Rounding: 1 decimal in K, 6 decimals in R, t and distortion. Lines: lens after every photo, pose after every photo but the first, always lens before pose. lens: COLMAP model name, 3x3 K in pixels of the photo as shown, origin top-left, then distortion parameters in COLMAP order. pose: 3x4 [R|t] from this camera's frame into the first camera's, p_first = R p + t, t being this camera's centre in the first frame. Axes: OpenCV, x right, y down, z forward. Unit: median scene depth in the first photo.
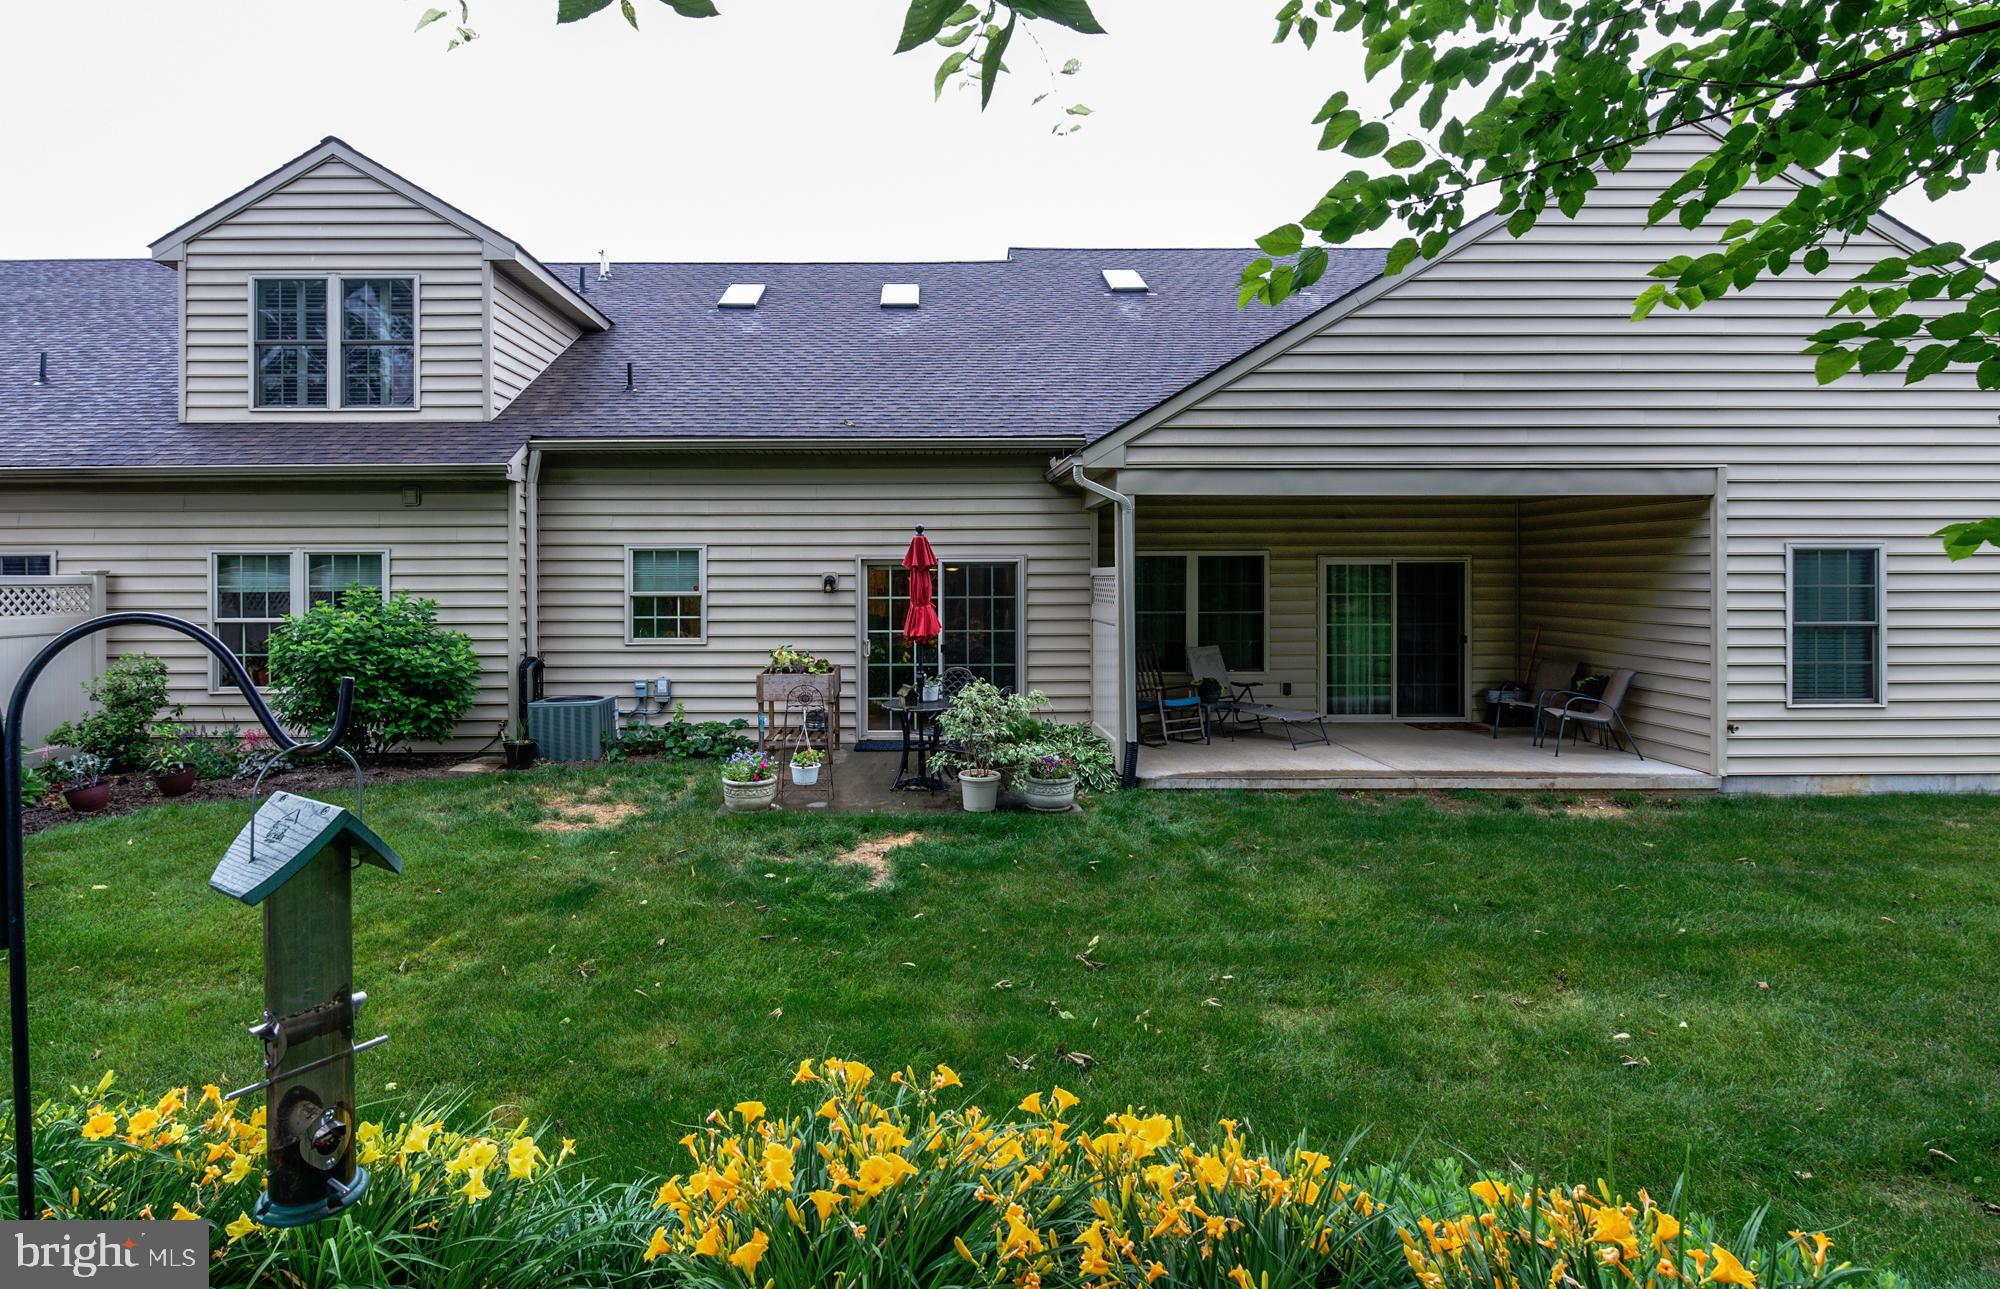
lens RADIAL K [[956.3, 0, 937.4], [0, 956.3, 590.6], [0, 0, 1]] dist [0.014679, -0.000786]
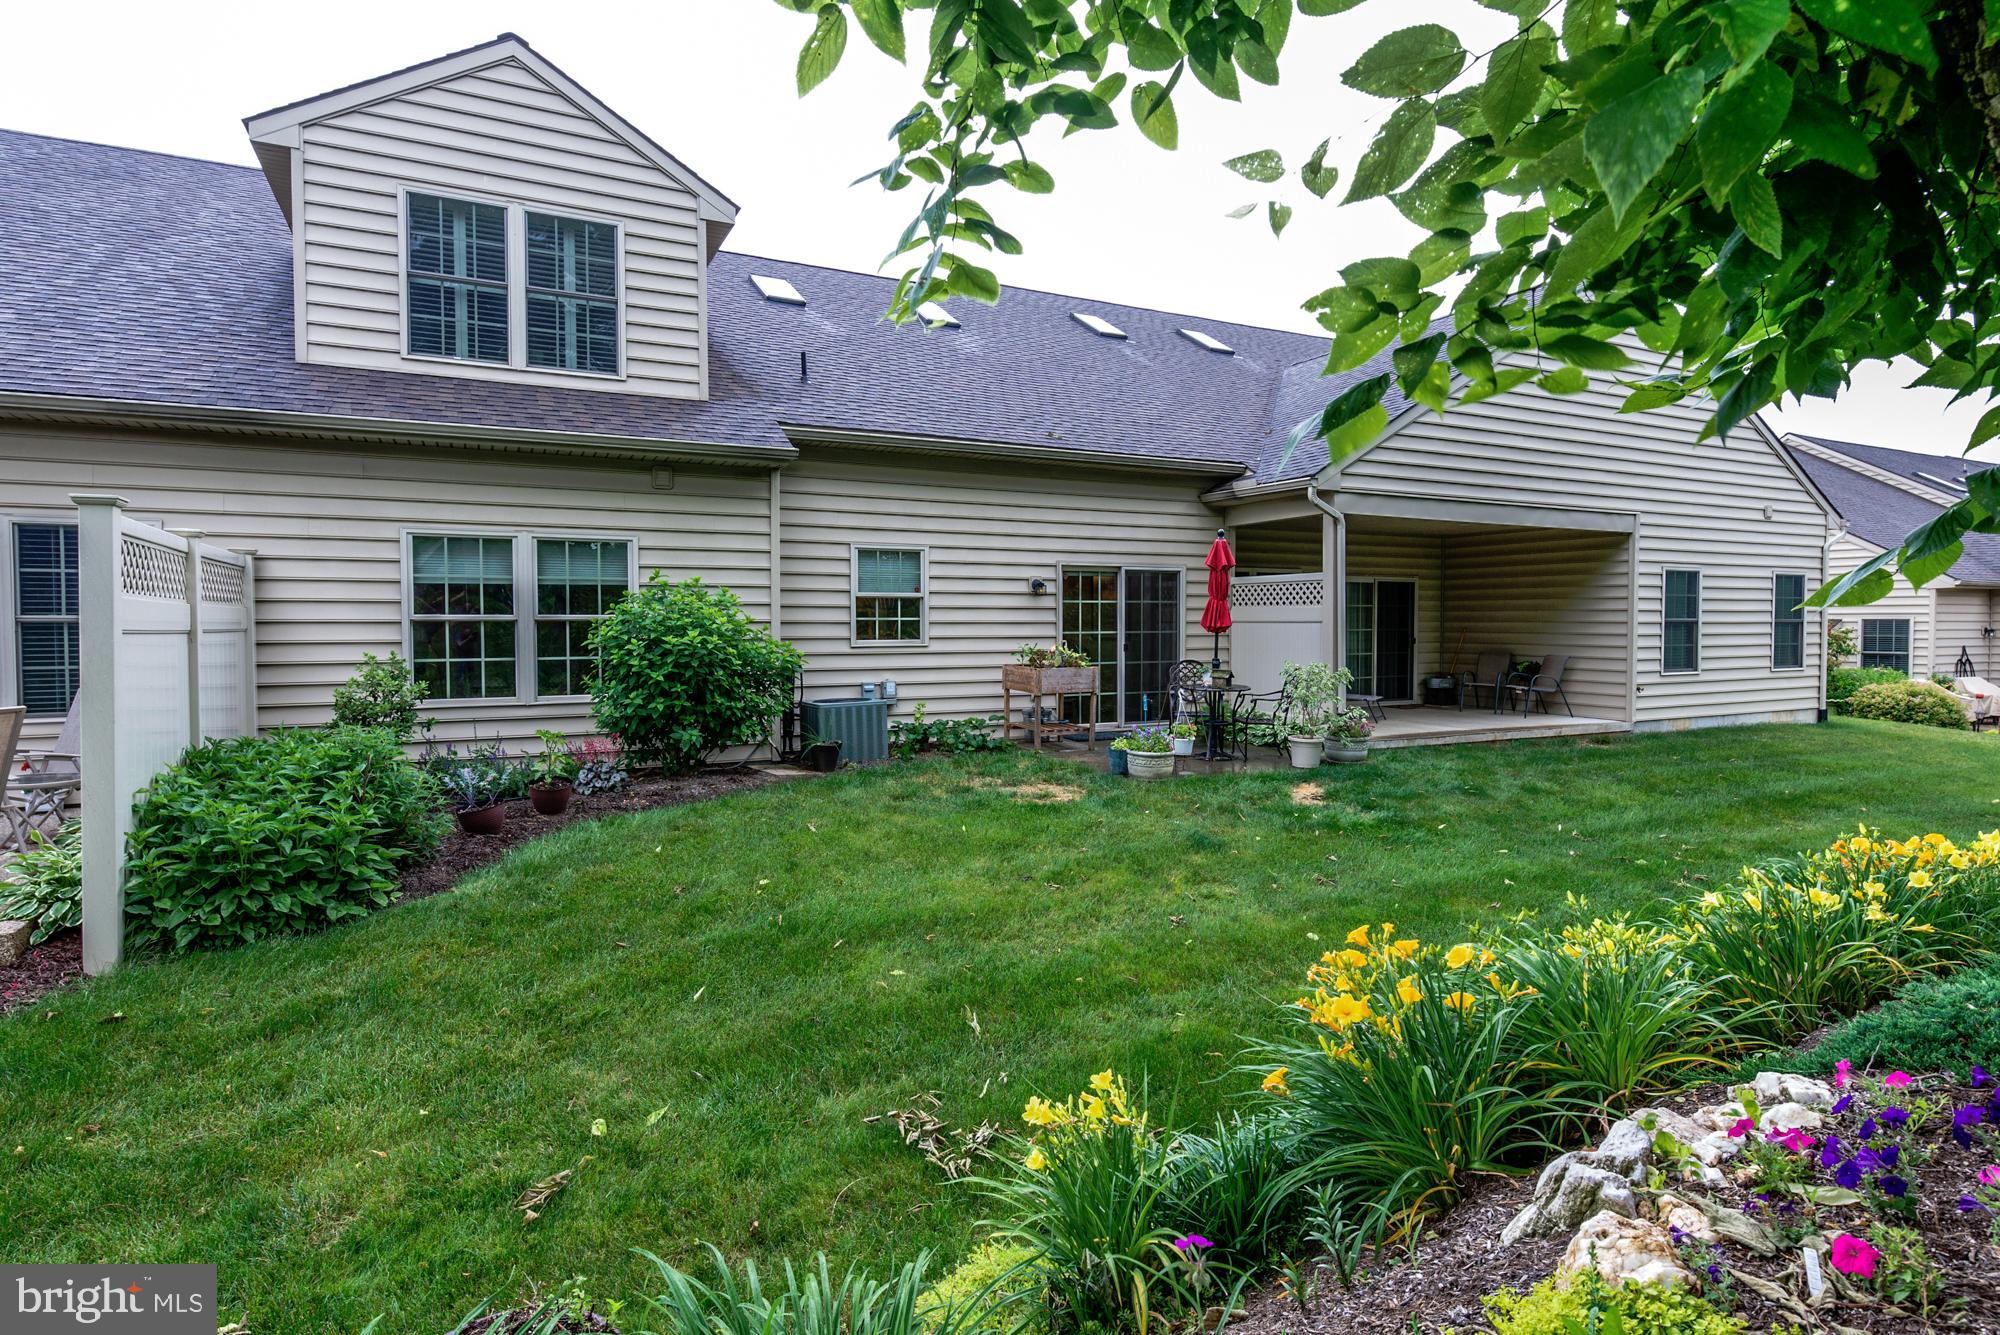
lens RADIAL K [[1044.2, 0, 999.4], [0, 1044.2, 660.0], [0, 0, 1]] dist [0.025317, -0.000451]
pose [[0.893034, -0.014499, 0.449756, -0.670482], [0.002385, 0.999619, 0.027489, 0.041583], [-0.449984, -0.023476, 0.892728, -0.009646]]
